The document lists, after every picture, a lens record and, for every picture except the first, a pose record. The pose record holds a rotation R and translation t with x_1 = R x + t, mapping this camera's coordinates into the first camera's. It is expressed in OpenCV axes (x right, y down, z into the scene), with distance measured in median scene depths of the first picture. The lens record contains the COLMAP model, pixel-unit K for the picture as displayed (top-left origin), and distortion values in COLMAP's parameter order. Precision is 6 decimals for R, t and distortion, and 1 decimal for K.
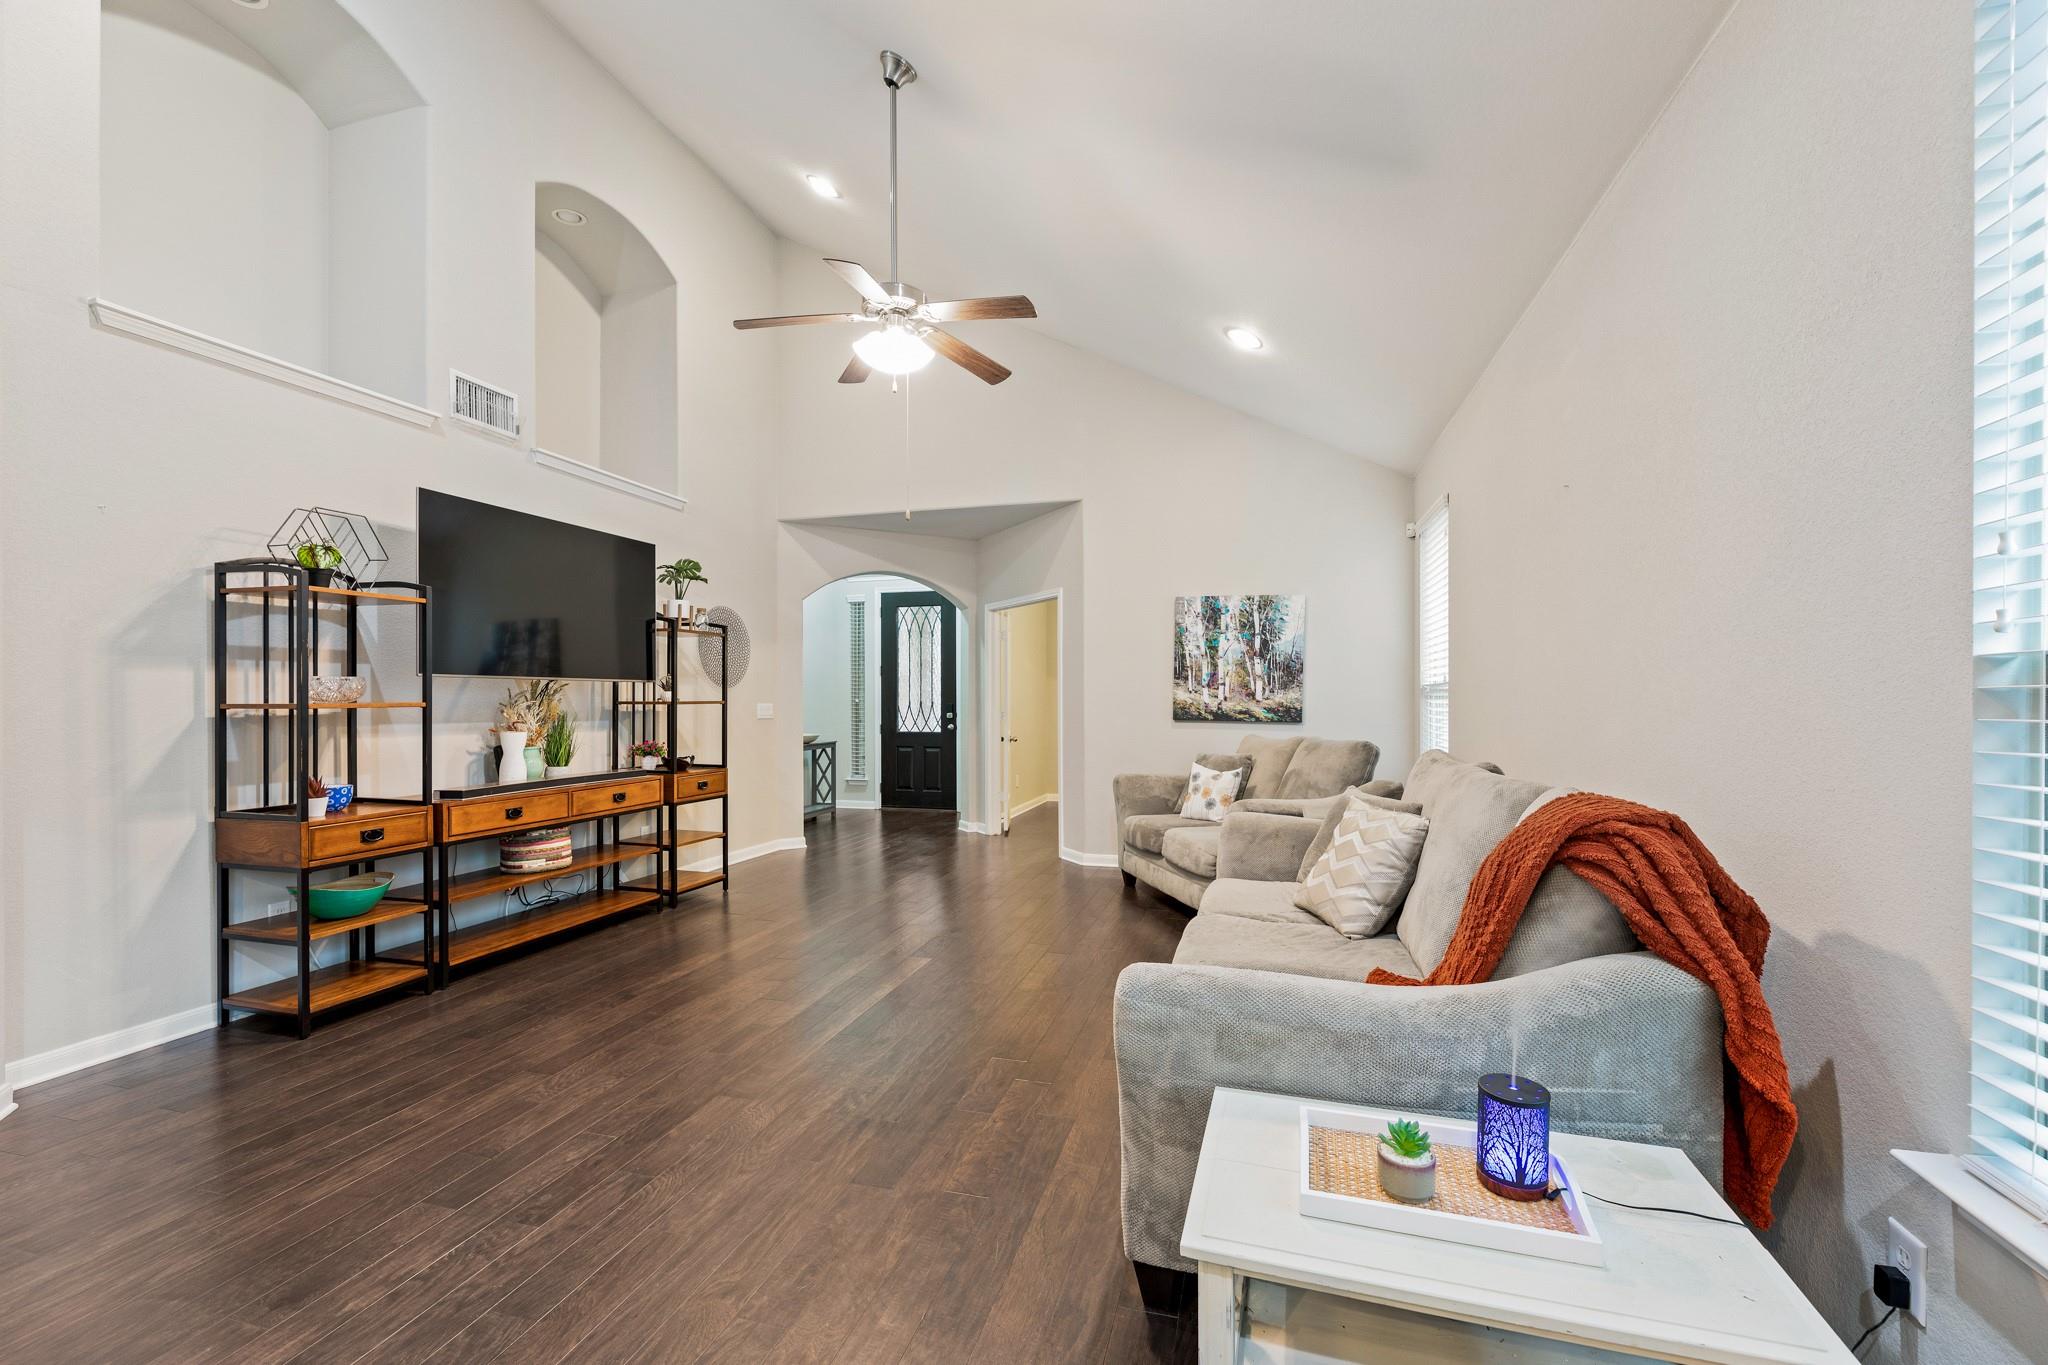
lens RADIAL K [[820.9, 0, 1058.7], [0, 820.9, 720.4], [0, 0, 1]] dist [-0.000790, -0.000019]
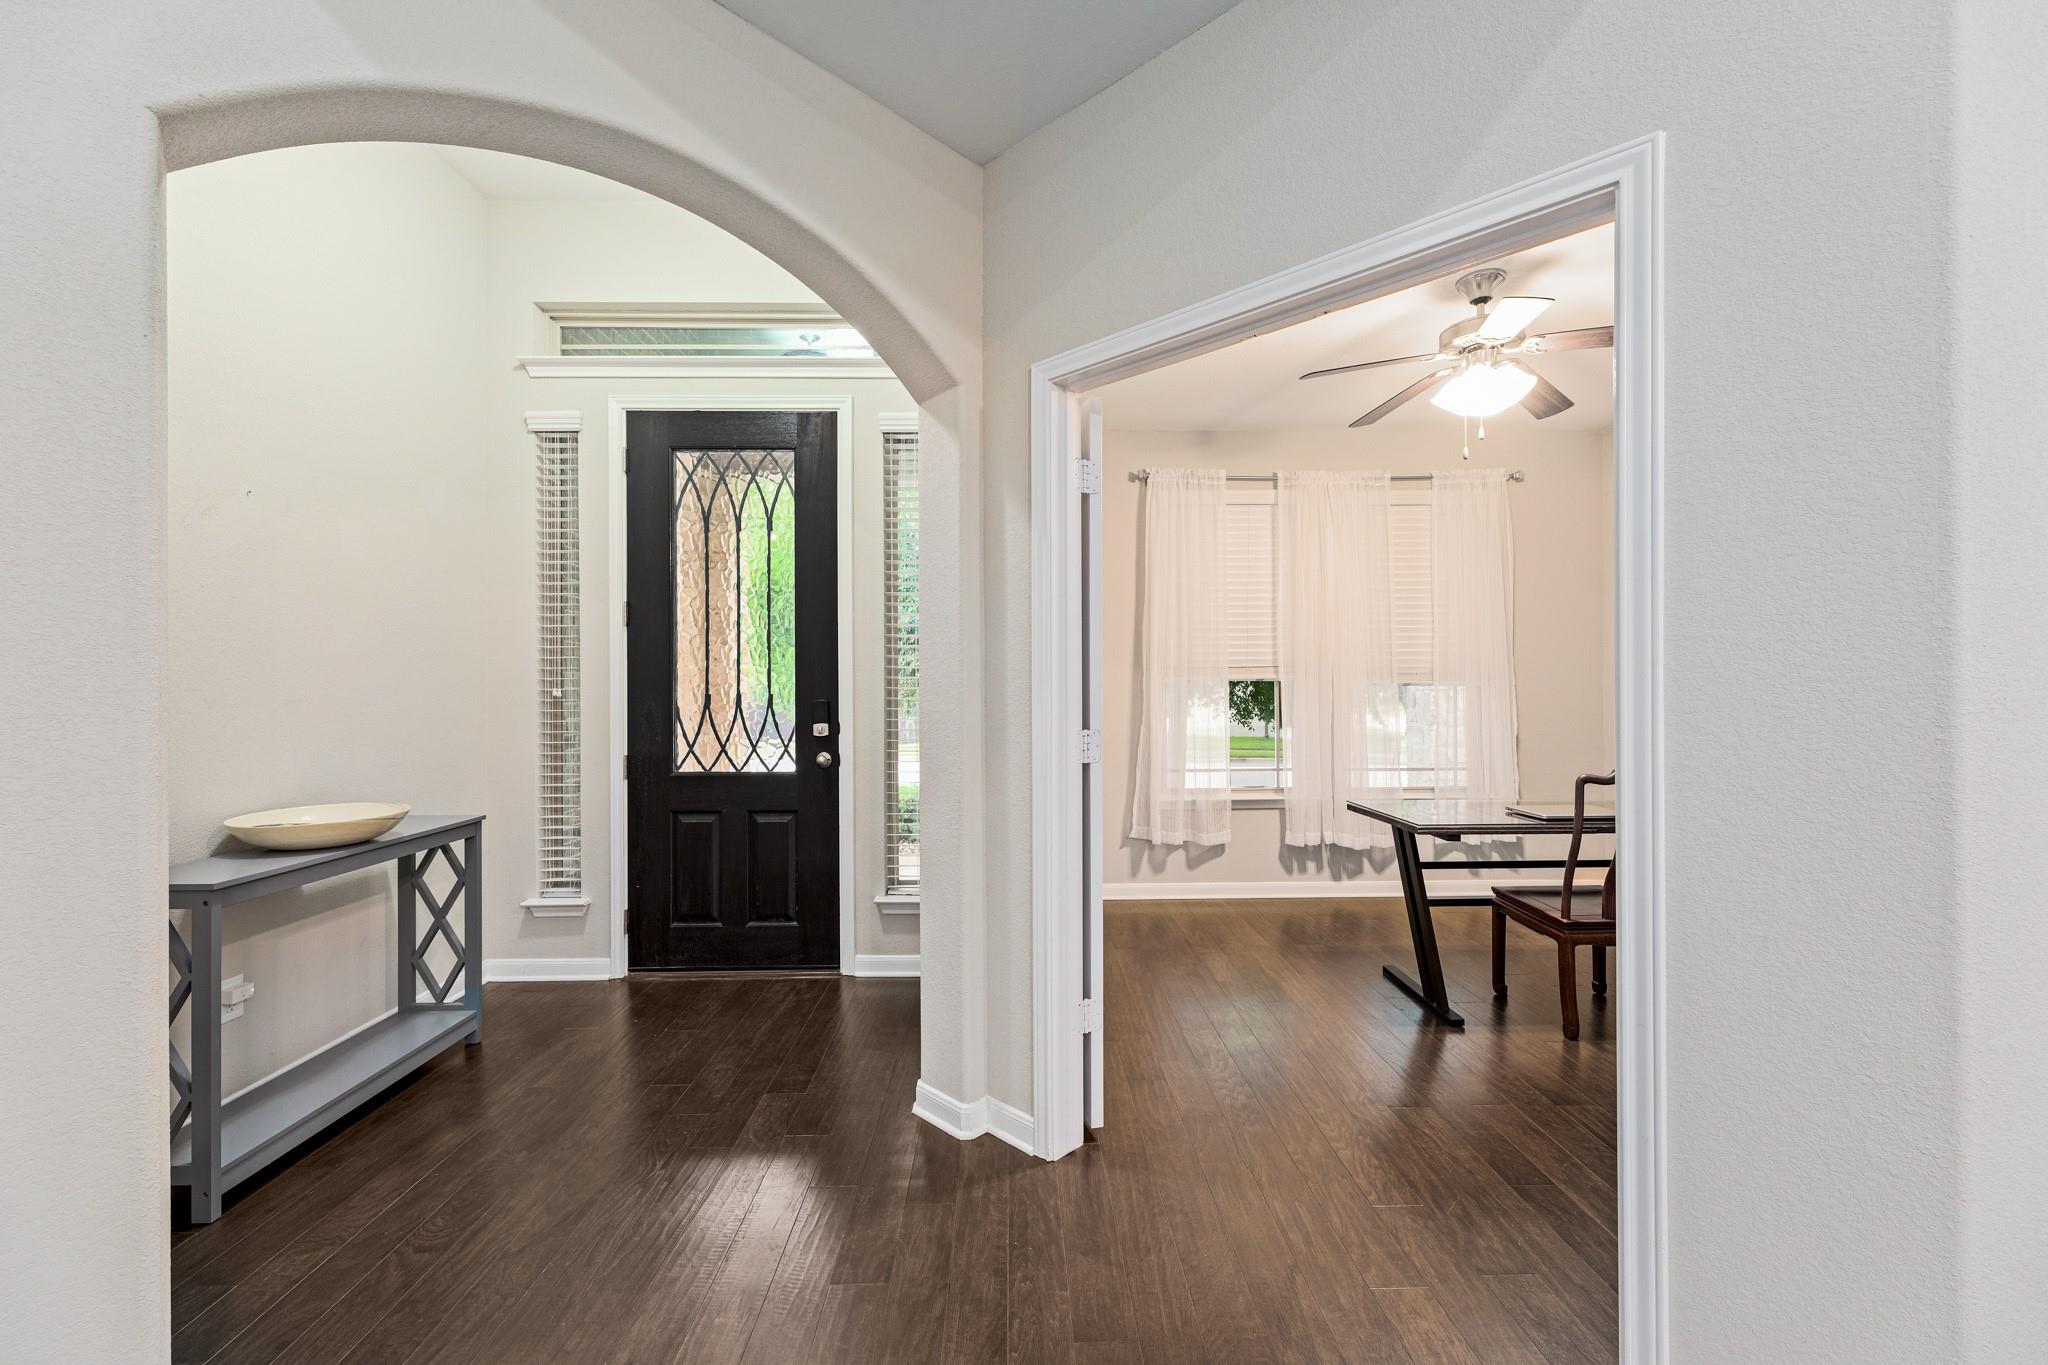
lens RADIAL K [[817.7, 0, 1023.3], [0, 817.7, 705.0], [0, 0, 1]] dist [0.001714, 0.000169]
pose [[0.967946, -0.003866, 0.251128, -0.211854], [0.004224, 0.999991, -0.000885, -0.026583], [-0.251122, 0.001917, 0.967954, 0.927851]]
